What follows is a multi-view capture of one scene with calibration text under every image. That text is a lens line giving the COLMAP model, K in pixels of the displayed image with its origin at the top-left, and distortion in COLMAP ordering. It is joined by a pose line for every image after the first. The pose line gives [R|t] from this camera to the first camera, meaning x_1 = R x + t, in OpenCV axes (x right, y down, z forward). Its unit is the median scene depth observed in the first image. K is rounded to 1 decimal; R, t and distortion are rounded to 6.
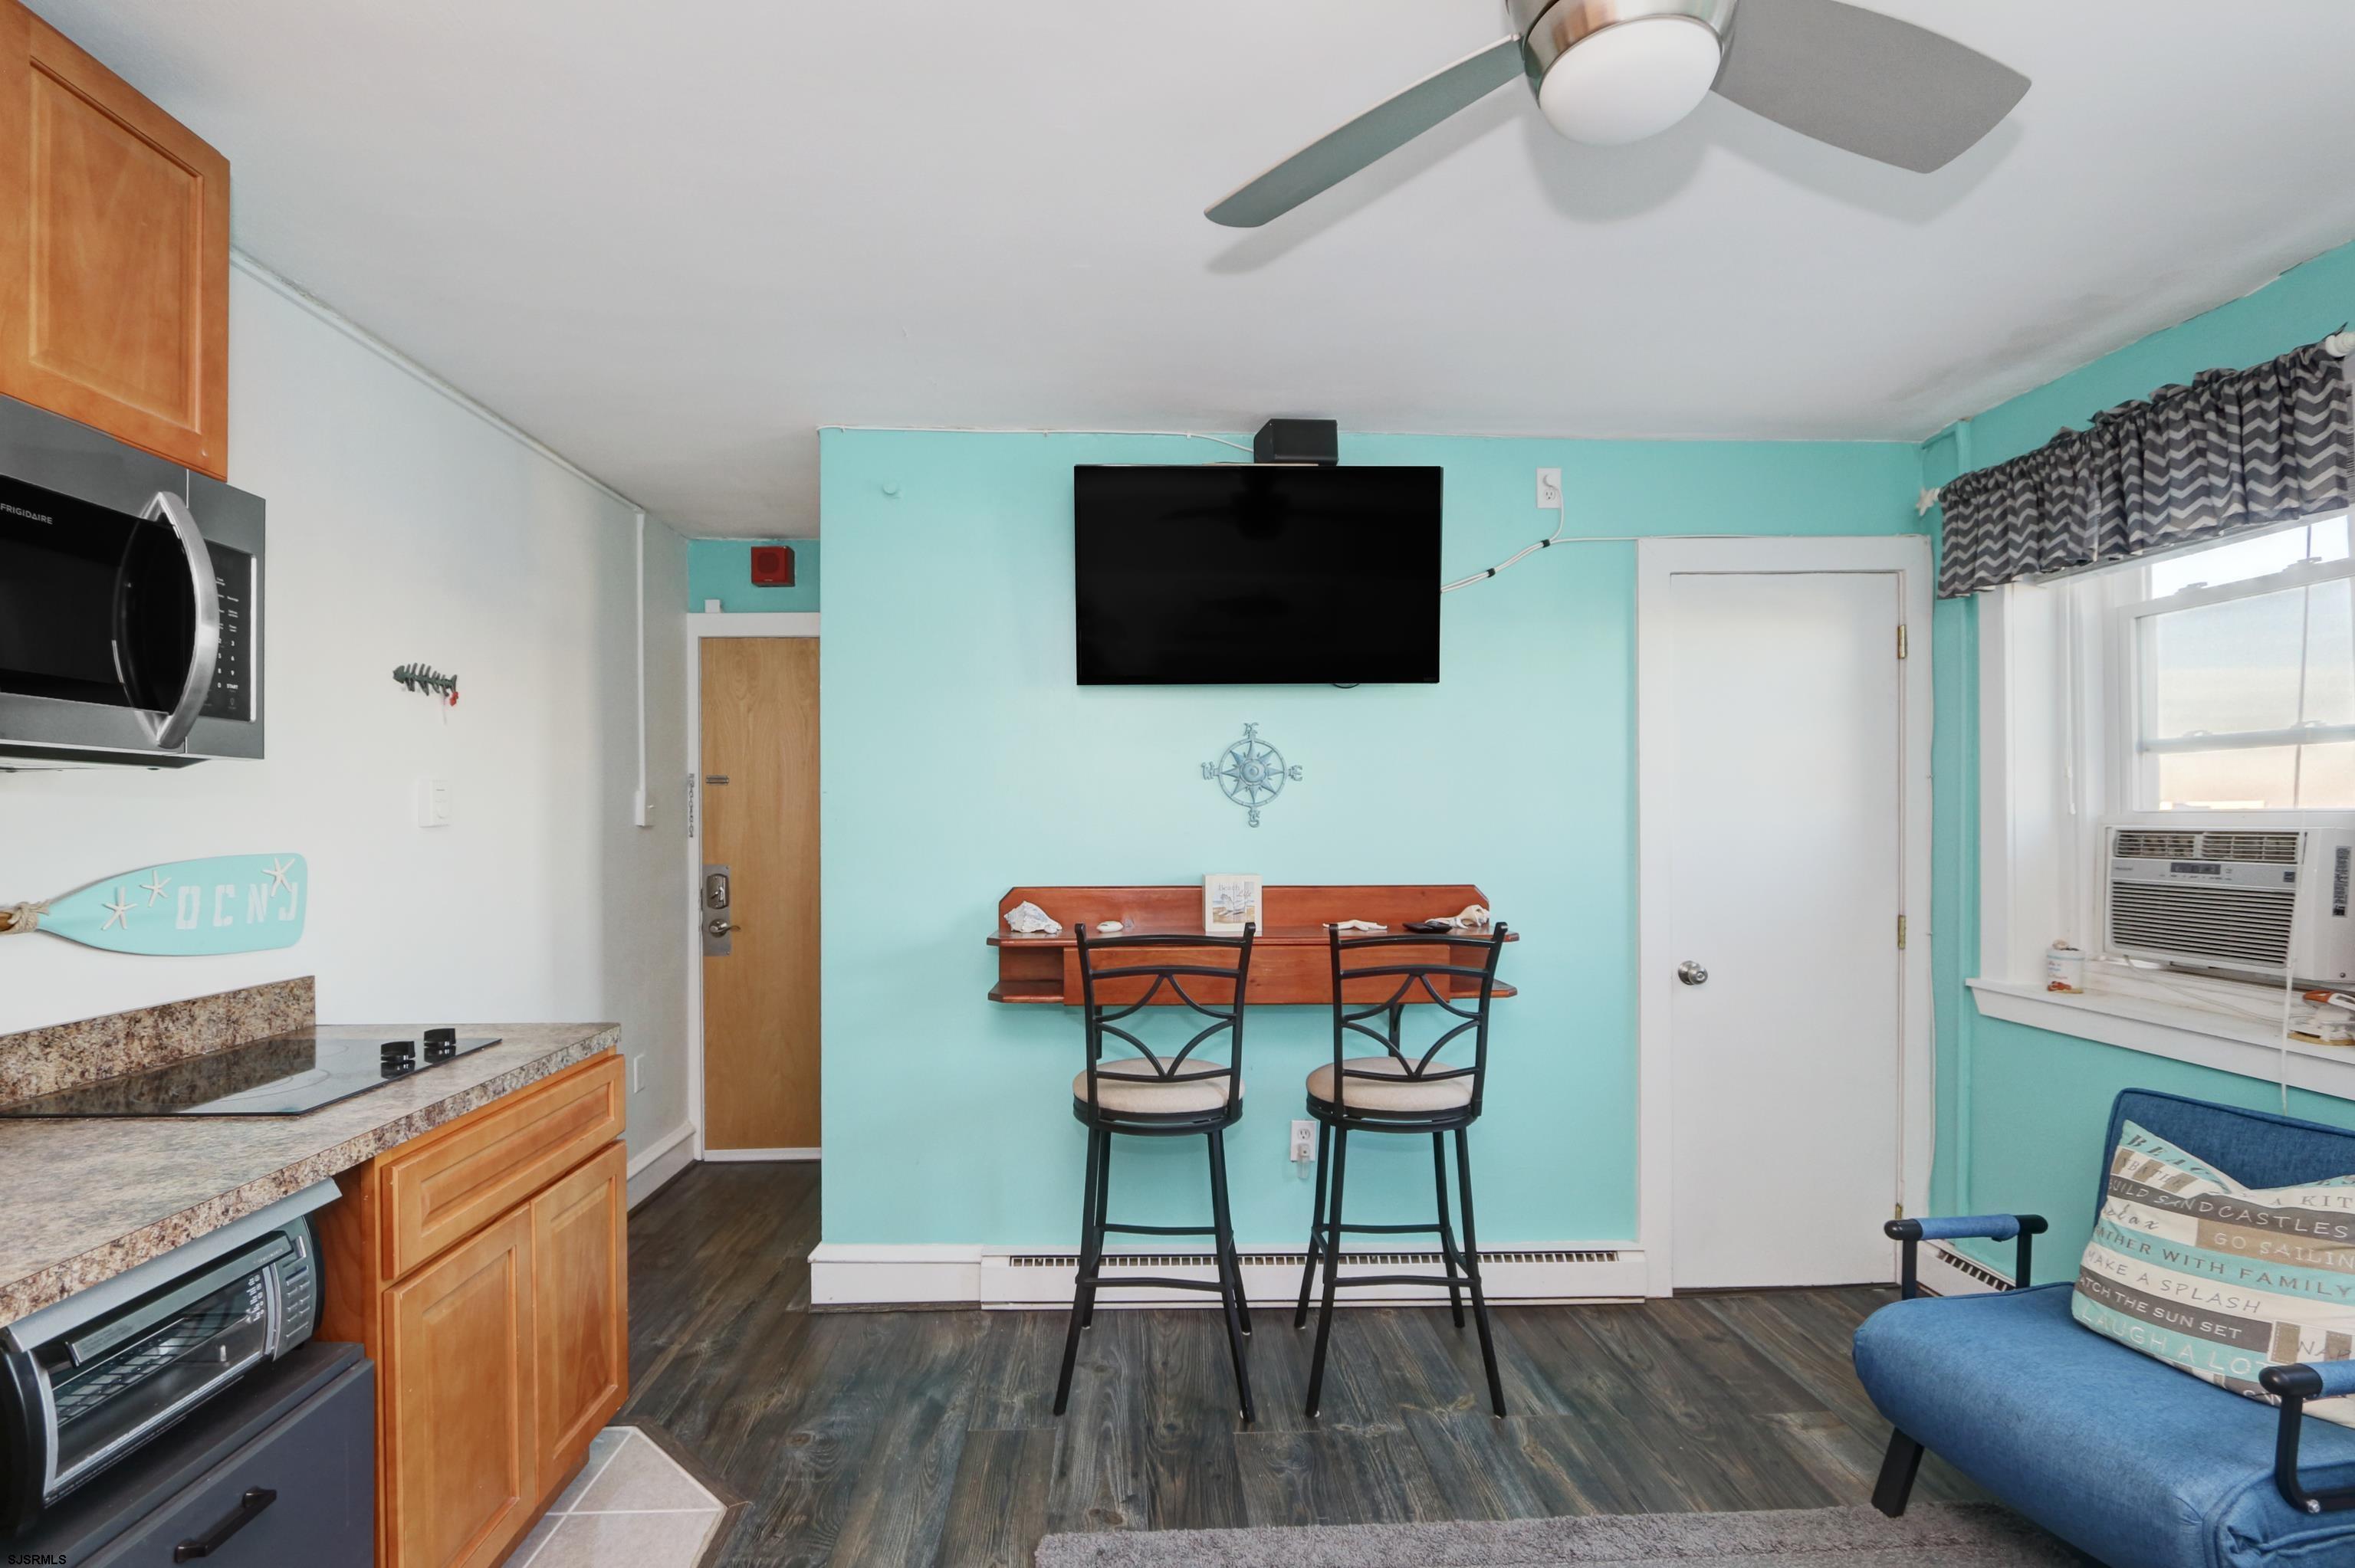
lens RADIAL K [[1105.2, 0, 1162.9], [0, 1105.2, 801.0], [0, 0, 1]] dist [-0.016712, 0.001337]
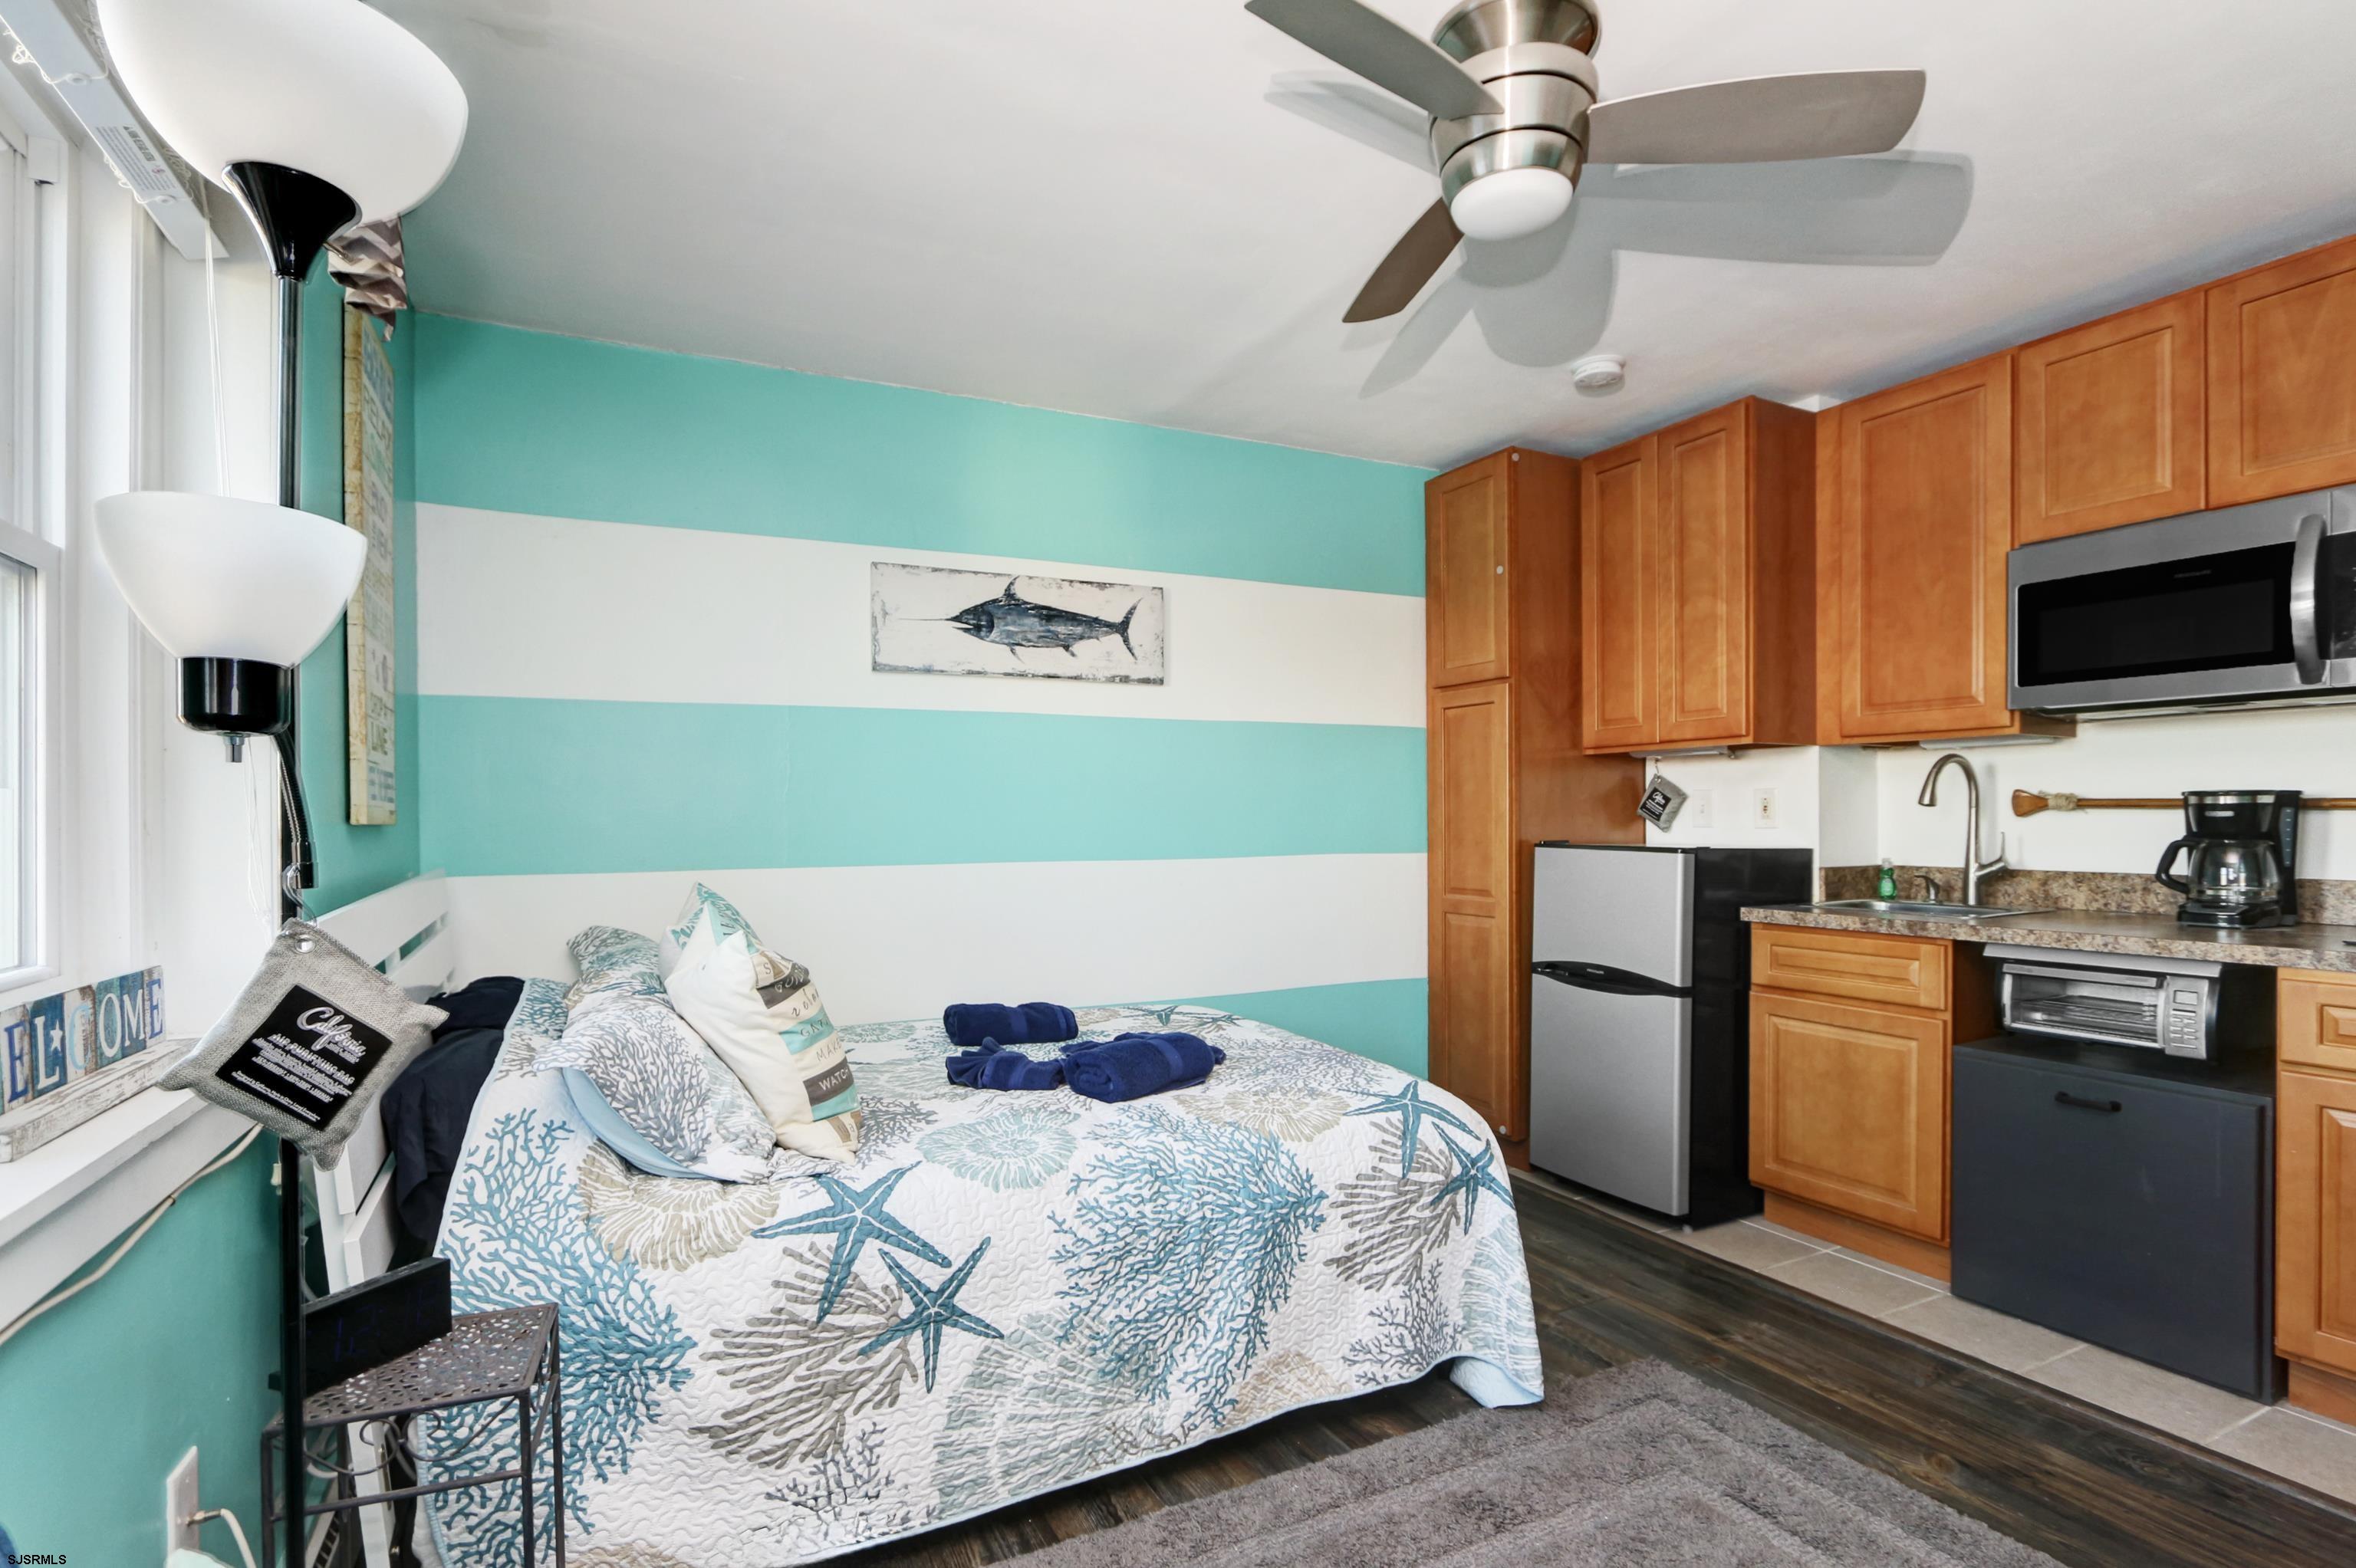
lens RADIAL K [[1105.7, 0, 1138.3], [0, 1105.7, 814.6], [0, 0, 1]] dist [-0.016712, 0.001337]
pose [[-0.920427, 0.006156, -0.390866, 0.723329], [0.014114, 0.999747, -0.017492, 0.083128], [0.390659, -0.021617, -0.920282, 1.072361]]
